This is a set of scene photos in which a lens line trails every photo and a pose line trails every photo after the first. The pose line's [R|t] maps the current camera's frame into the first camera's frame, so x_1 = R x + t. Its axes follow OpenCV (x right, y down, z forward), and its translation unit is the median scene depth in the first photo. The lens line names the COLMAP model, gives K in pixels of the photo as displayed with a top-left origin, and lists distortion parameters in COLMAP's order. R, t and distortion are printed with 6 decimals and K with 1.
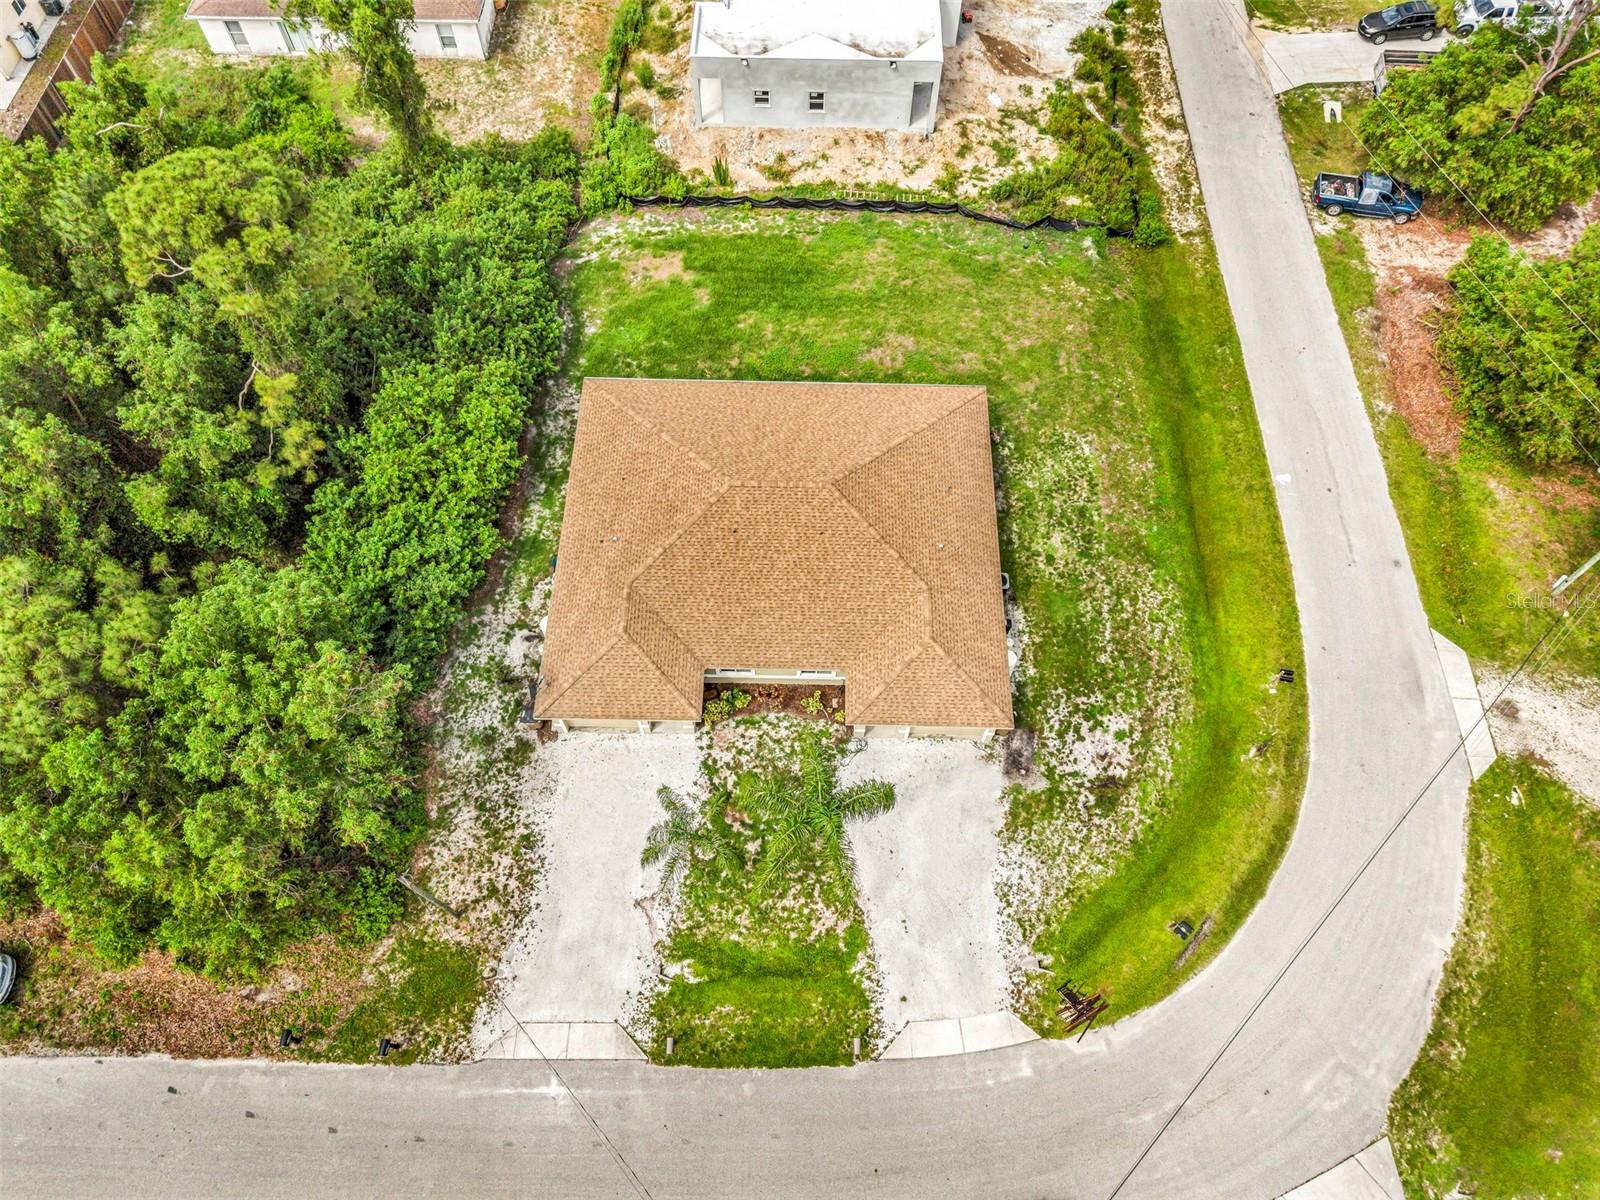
lens RADIAL K [[1093.7, 0, 807.4], [0, 1093.7, 583.4], [0, 0, 1]] dist [0.053499, -0.070380]
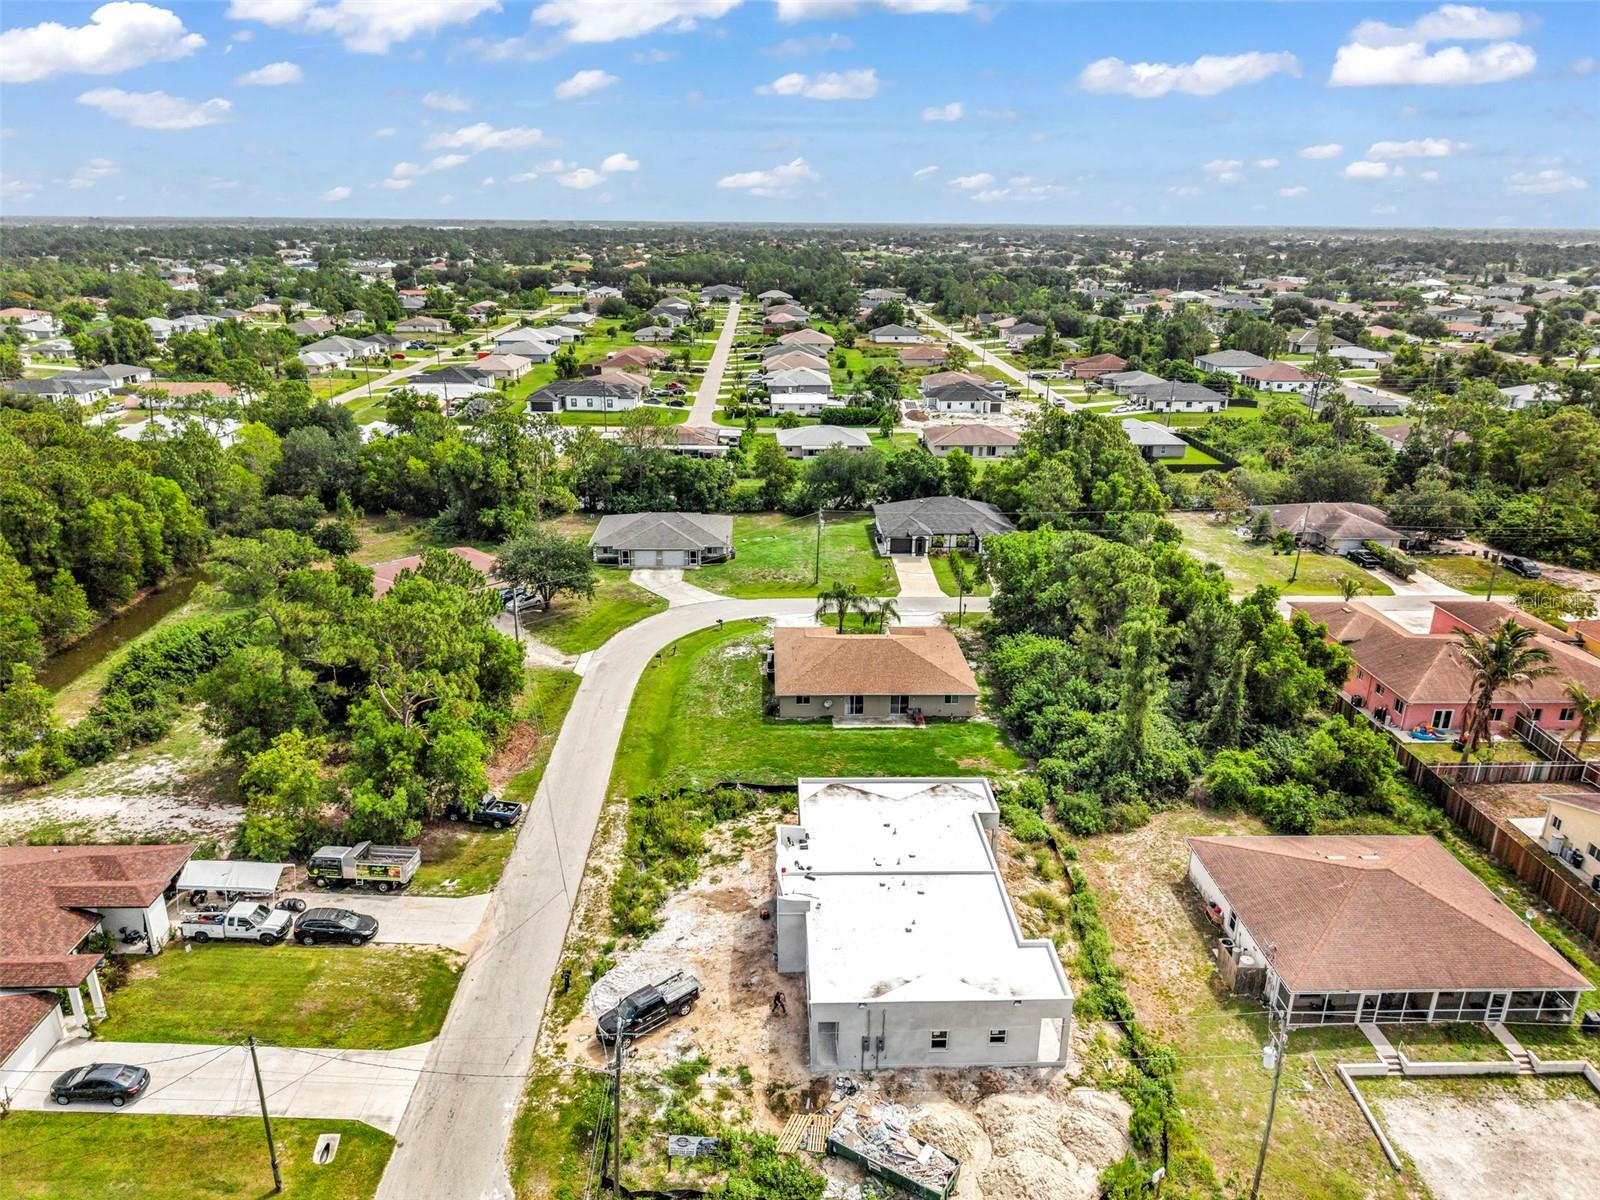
lens RADIAL K [[1067.5, 0, 800.0], [0, 1067.5, 600.0], [0, 0, 1]] dist [0.046333, -0.057001]
pose [[-0.998703, 0.002633, -0.050844, 0.245357], [-0.049485, 0.184627, 0.981562, -2.362888], [0.011972, 0.982805, -0.184257, 1.356382]]
